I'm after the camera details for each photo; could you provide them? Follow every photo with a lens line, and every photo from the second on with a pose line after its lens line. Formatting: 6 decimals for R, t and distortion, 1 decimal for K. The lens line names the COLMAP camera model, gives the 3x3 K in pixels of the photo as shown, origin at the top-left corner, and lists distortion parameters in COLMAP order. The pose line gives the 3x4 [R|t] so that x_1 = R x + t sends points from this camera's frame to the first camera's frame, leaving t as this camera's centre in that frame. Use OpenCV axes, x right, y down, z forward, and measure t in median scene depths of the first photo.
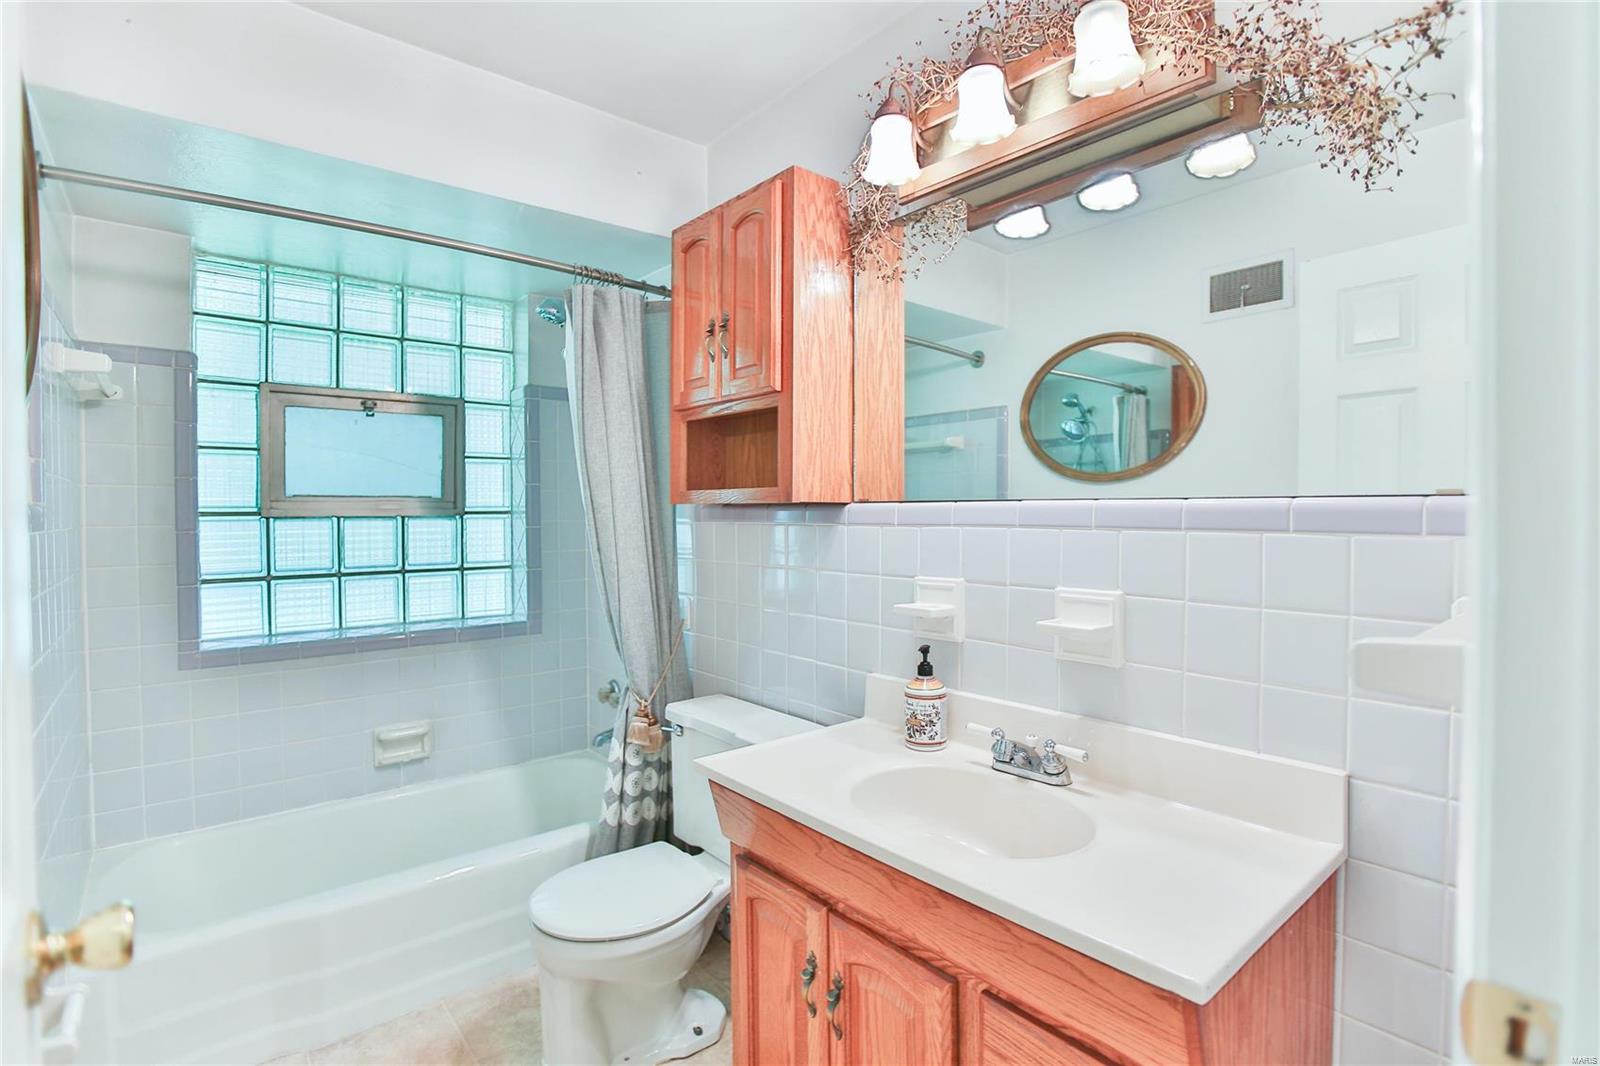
lens RADIAL K [[771.7, 0, 798.9], [0, 771.7, 531.1], [0, 0, 1]] dist [-0.046479, 0.015328]
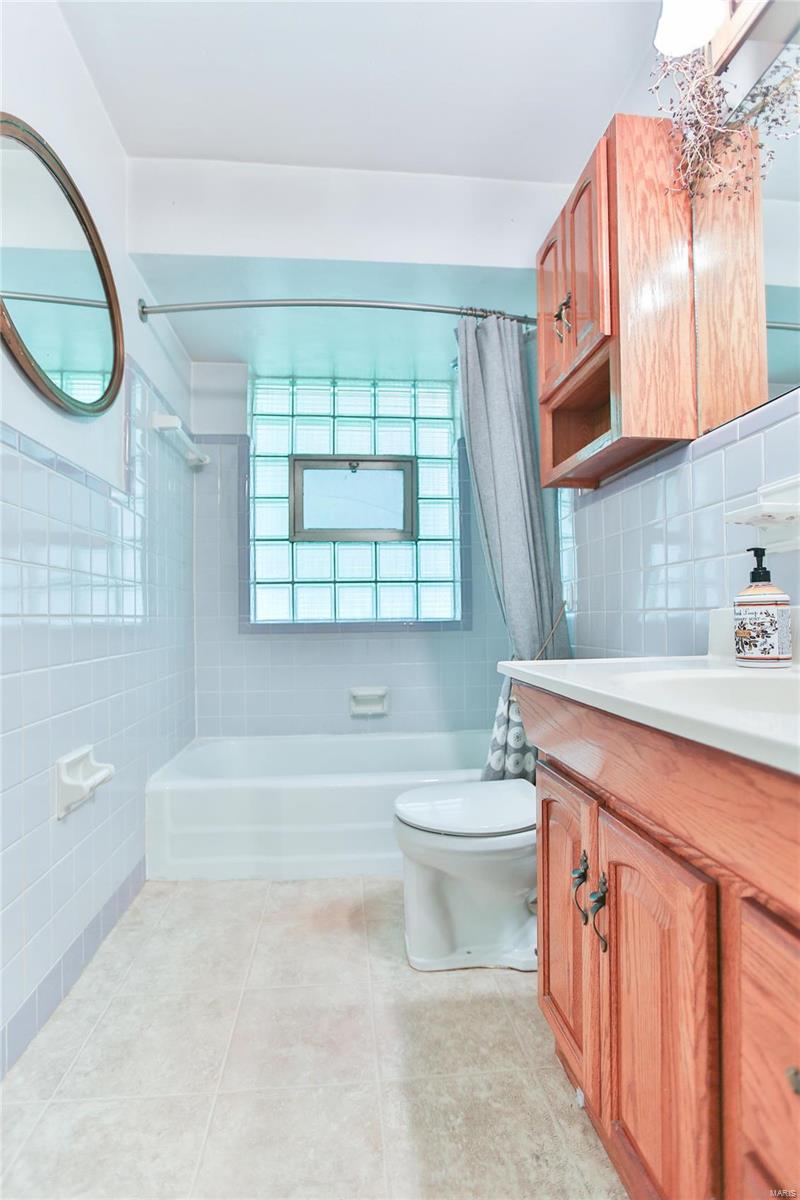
lens RADIAL K [[578.8, 0, 398.4], [0, 578.8, 612.4], [0, 0, 1]] dist [-0.046479, 0.015328]
pose [[0.829880, -0.013471, -0.557779, 0.127307], [-0.001877, 0.999635, -0.026935, 0.165778], [0.557939, 0.023400, 0.829552, 0.174090]]
